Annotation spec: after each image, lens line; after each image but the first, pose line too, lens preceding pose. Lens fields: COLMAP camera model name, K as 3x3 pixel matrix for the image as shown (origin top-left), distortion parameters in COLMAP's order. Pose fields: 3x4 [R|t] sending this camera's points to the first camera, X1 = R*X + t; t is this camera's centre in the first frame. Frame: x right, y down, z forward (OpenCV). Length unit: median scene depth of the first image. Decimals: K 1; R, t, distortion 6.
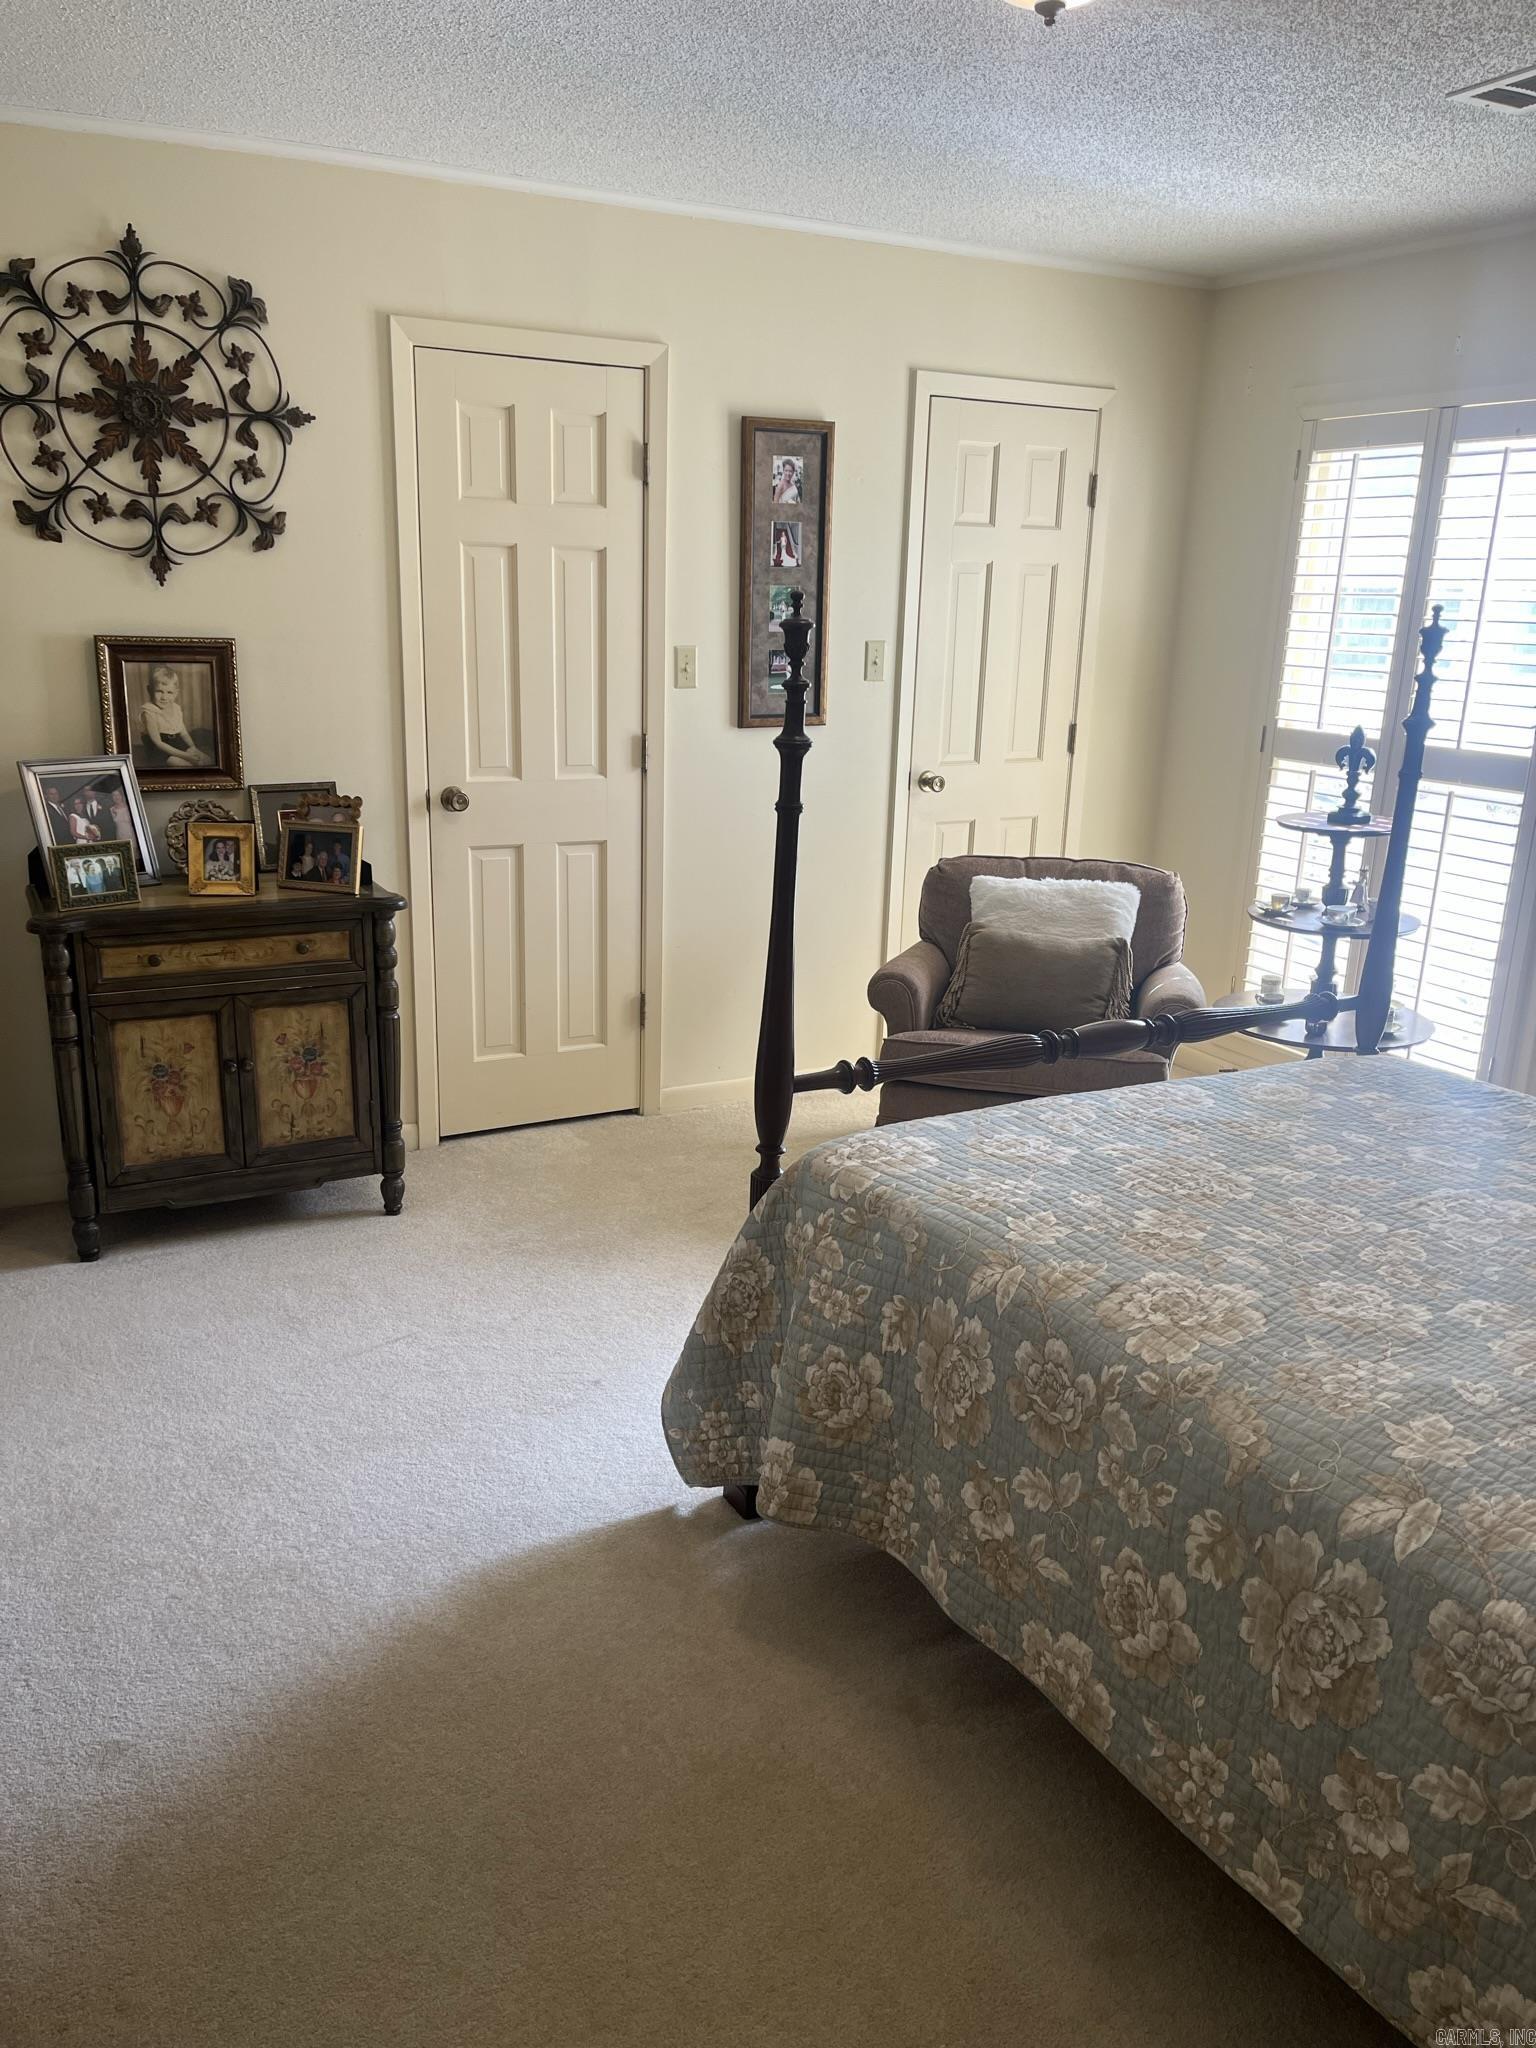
lens RADIAL K [[1544.2, 0, 768.1], [0, 1544.2, 1029.7], [0, 0, 1]] dist [0.035532, -0.008302]
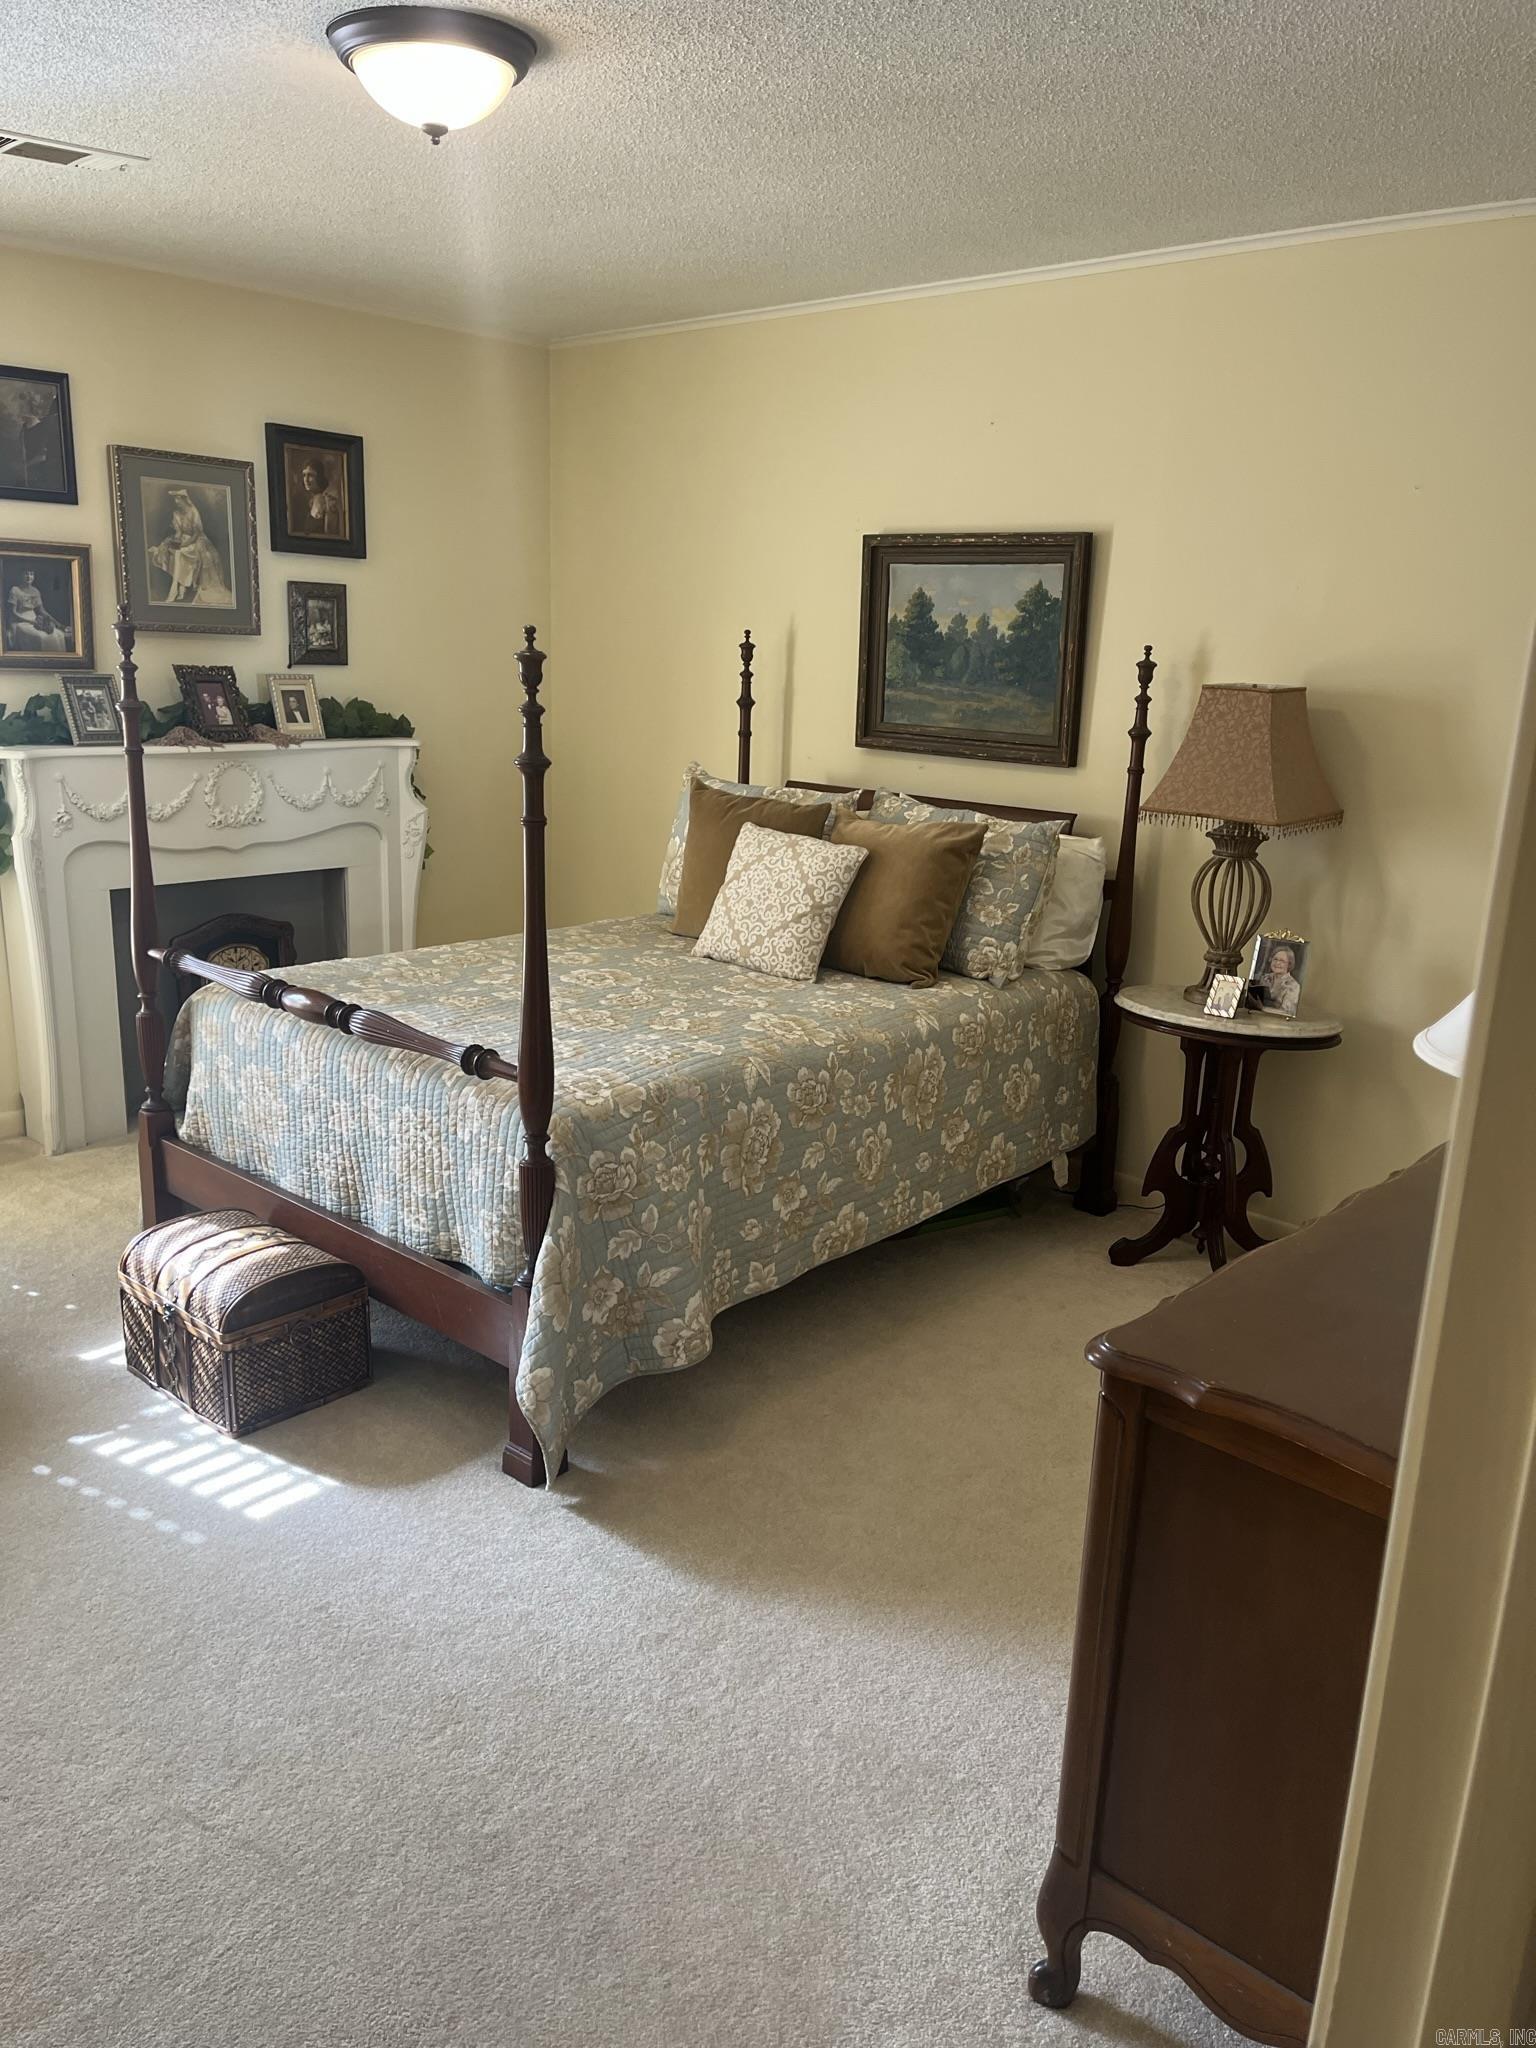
lens RADIAL K [[1544.2, 0, 766.4], [0, 1544.2, 1028.6], [0, 0, 1]] dist [0.035532, -0.008302]
pose [[-0.326222, -0.262489, 0.908118, -1.352490], [0.220734, 0.912963, 0.343184, -0.438467], [-0.919160, 0.312406, -0.239888, 1.448099]]
